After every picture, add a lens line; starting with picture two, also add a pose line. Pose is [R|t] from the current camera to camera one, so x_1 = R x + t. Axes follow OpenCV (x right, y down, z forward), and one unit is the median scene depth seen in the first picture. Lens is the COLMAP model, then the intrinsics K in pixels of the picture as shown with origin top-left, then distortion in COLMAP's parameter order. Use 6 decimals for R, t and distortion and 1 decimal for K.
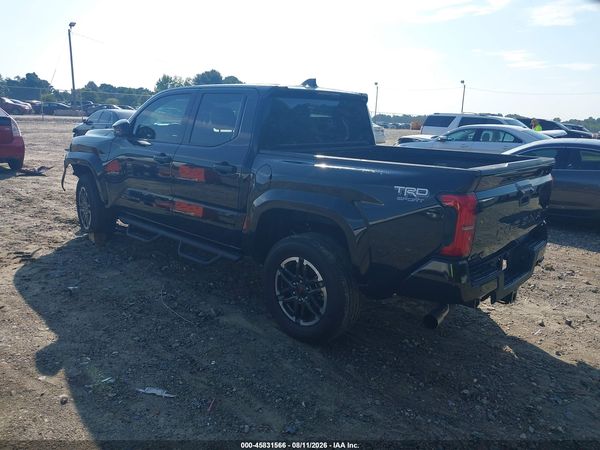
lens RADIAL K [[468.8, 0, 309.1], [0, 468.8, 226.5], [0, 0, 1]] dist [0.125004, -0.191314]
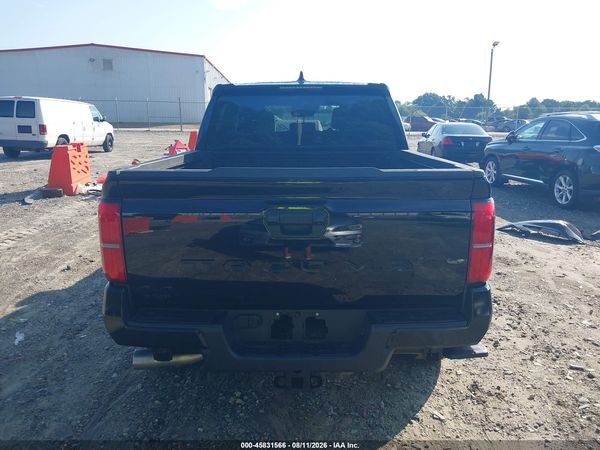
lens RADIAL K [[468.8, 0, 309.1], [0, 468.8, 226.5], [0, 0, 1]] dist [0.125004, -0.191314]
pose [[0.663904, 0.120595, -0.738030, 0.856031], [-0.144024, 0.989055, 0.032054, -0.074163], [0.733818, 0.085013, 0.674006, 0.546884]]
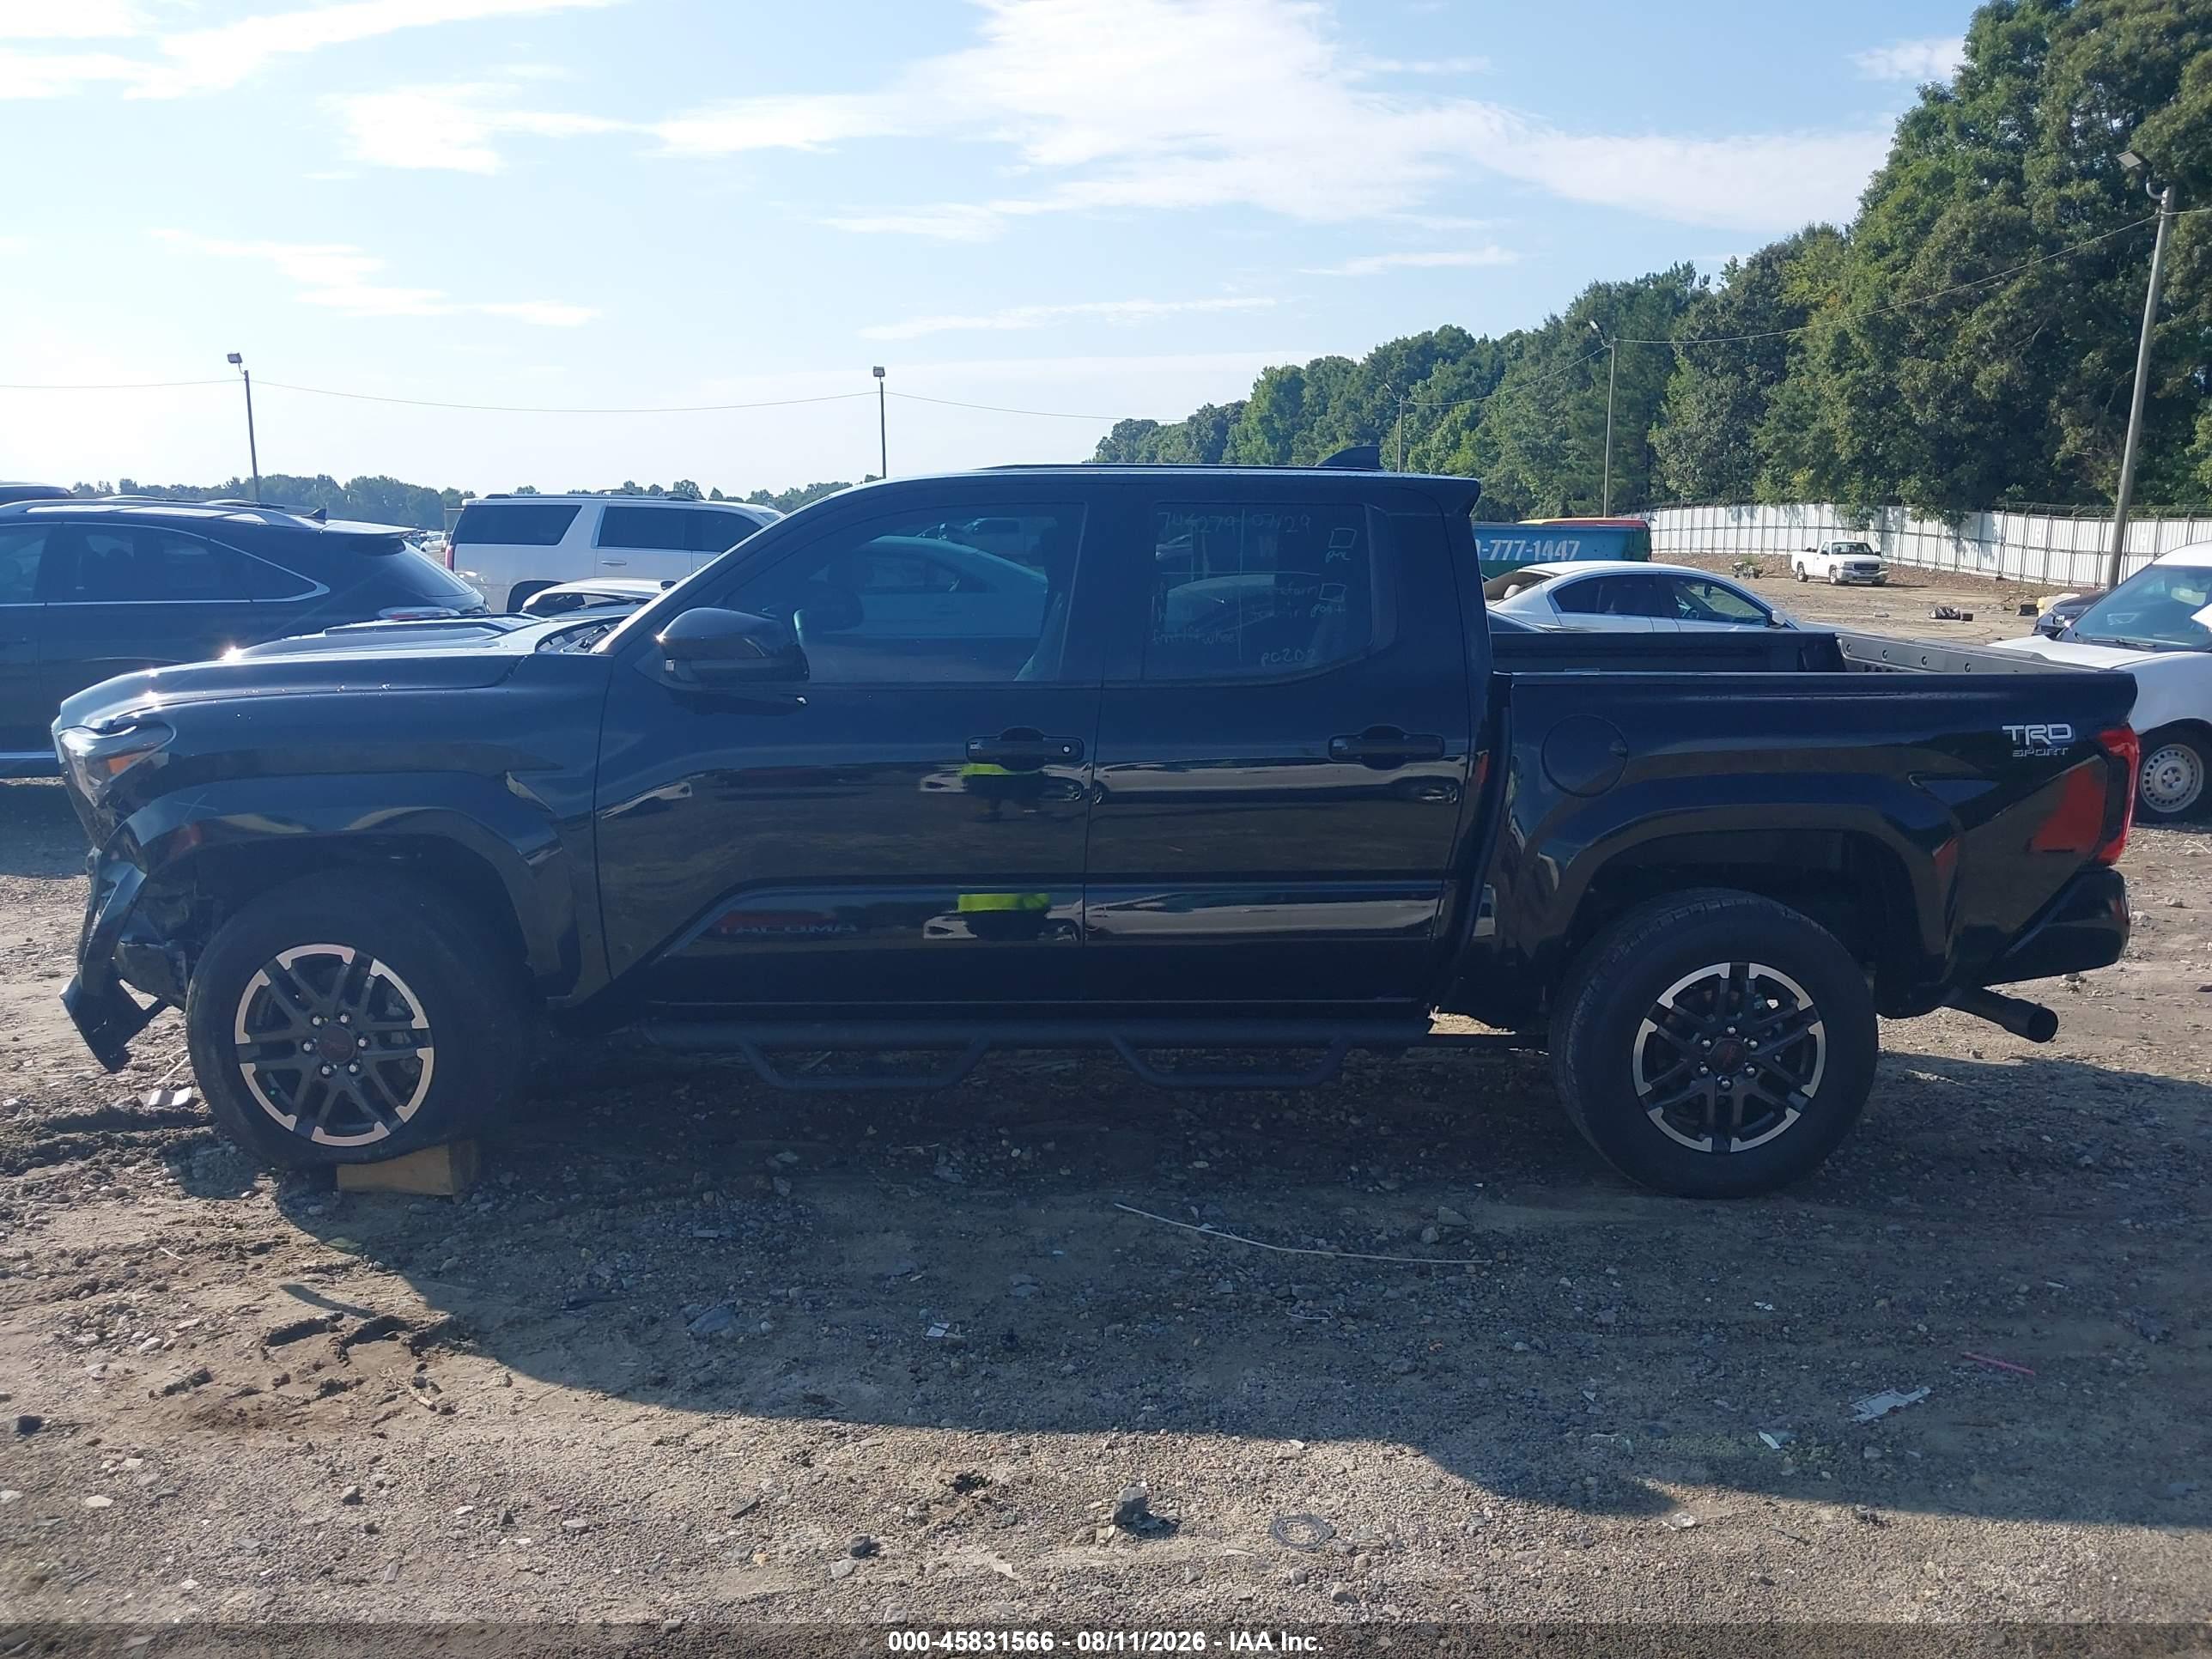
lens RADIAL K [[1750.8, 0, 1117.8], [0, 1750.8, 835.7], [0, 0, 1]] dist [-0.007896, 0.004308]
pose [[0.692102, -0.157423, 0.704424, -1.201259], [0.176580, 0.983200, 0.046231, -0.163084], [-0.699867, 0.092391, 0.708273, 0.367877]]
